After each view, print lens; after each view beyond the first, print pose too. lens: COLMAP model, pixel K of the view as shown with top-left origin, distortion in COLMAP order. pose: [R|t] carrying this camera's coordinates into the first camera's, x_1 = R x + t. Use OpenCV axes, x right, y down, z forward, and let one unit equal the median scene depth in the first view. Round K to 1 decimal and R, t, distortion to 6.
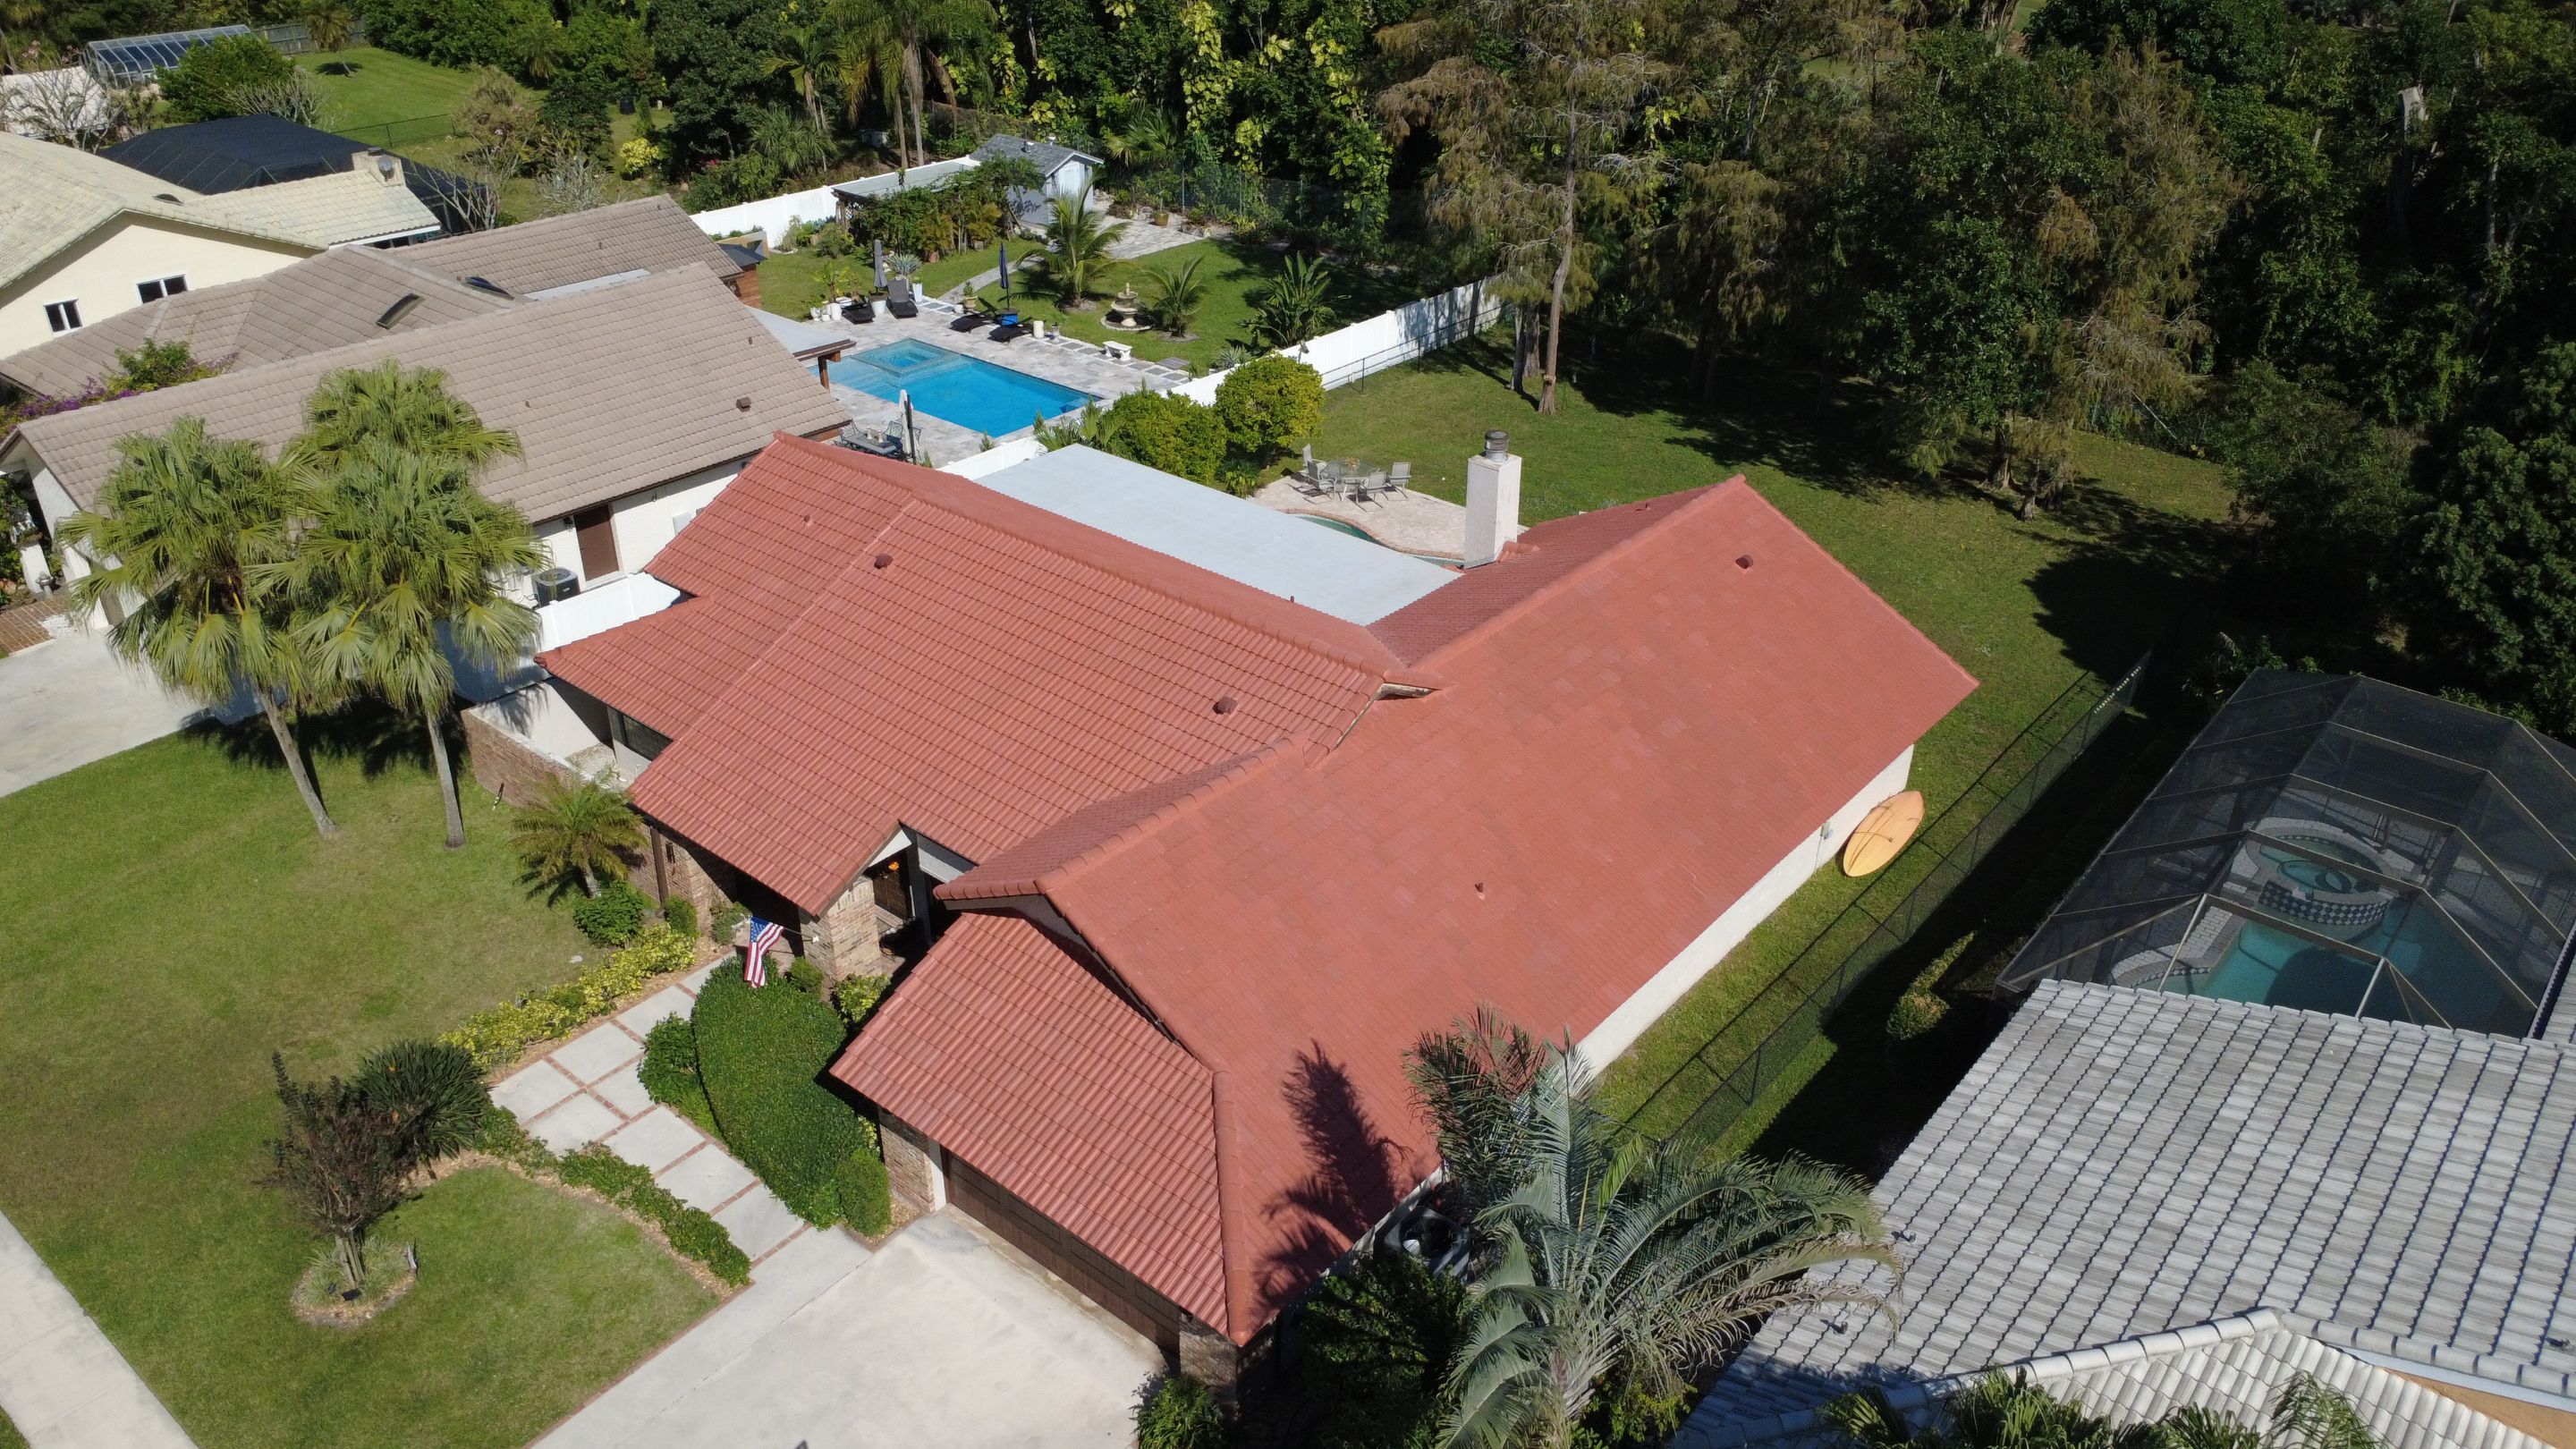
lens RADIAL K [[1869.0, 0, 1287.0], [0, 1869.0, 720.4], [0, 0, 1]] dist [-0.004527, 0.001880]
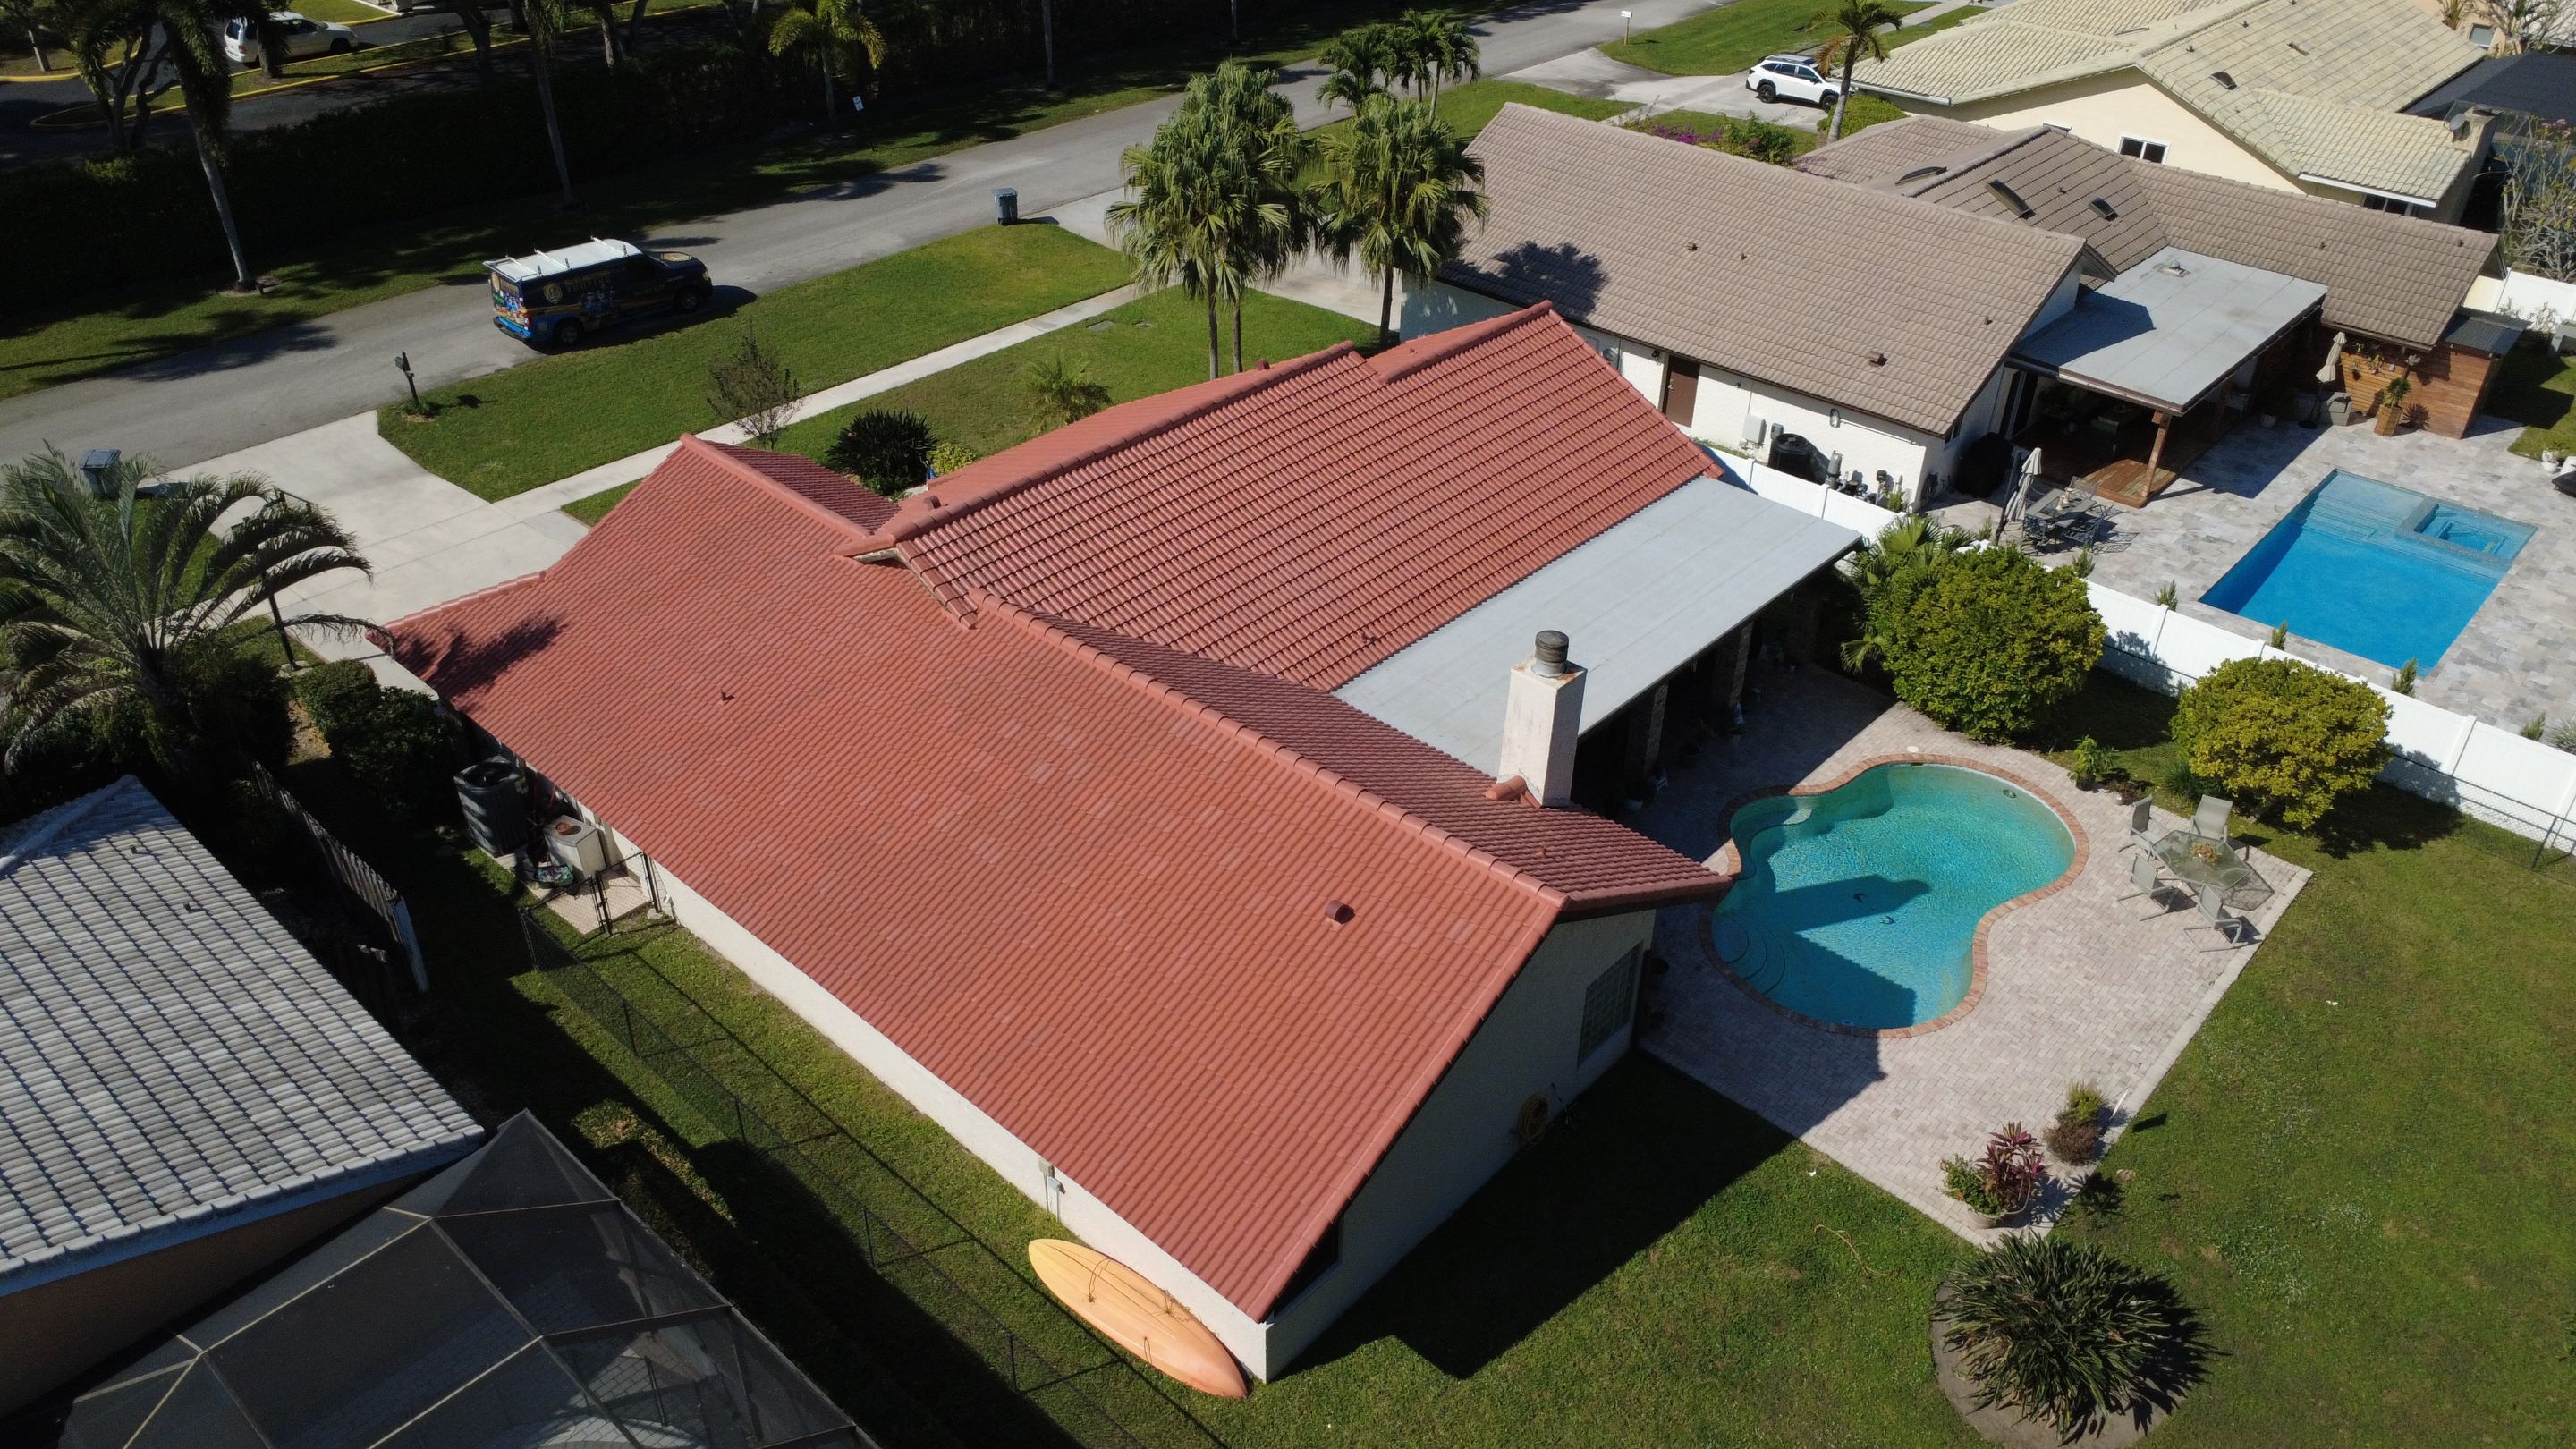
lens RADIAL K [[1869.0, 0, 1289.1], [0, 1869.0, 722.6], [0, 0, 1]] dist [-0.004527, 0.001880]
pose [[-0.038695, 0.541892, -0.839557, 0.757793], [-0.504258, 0.714770, 0.484590, -0.440474], [0.862686, 0.442105, 0.245595, 0.781900]]
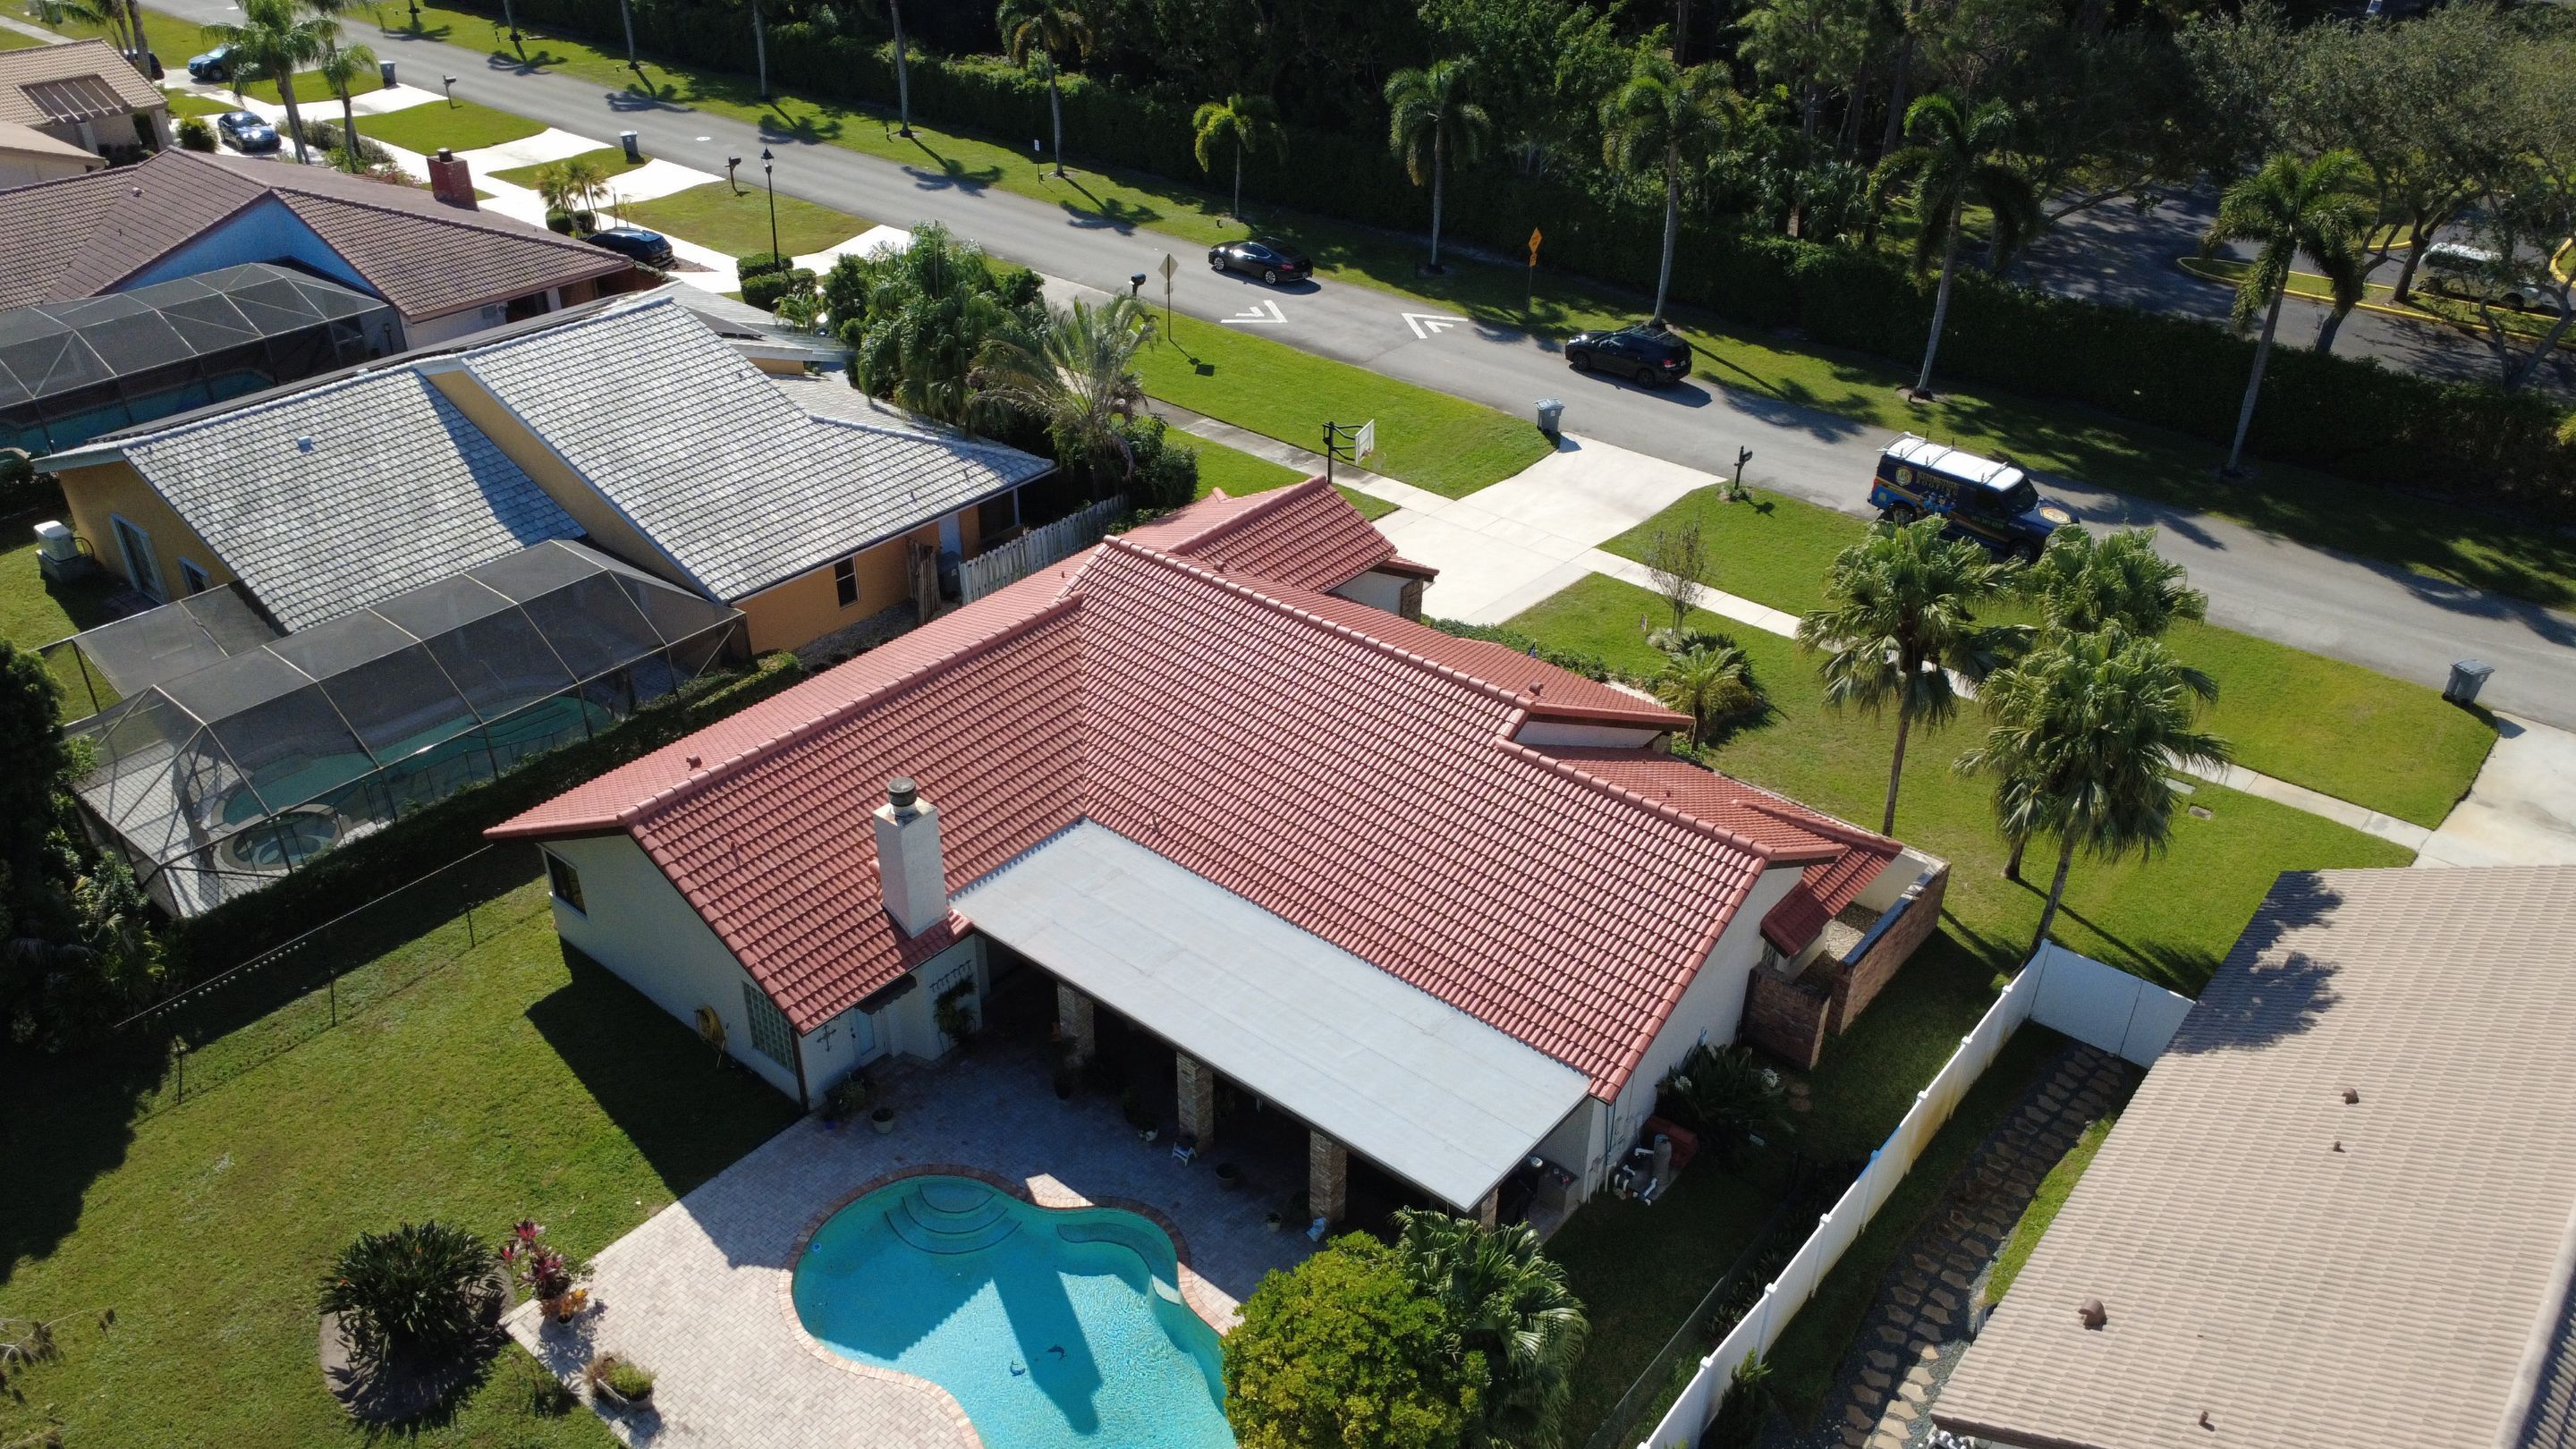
lens RADIAL K [[1869.0, 0, 1291.0], [0, 1869.0, 729.8], [0, 0, 1]] dist [-0.004527, 0.001880]
pose [[-0.999896, -0.012930, -0.006392, -0.023111], [-0.011918, 0.491050, 0.871050, -0.919309], [-0.008124, 0.871036, -0.491153, 1.415837]]
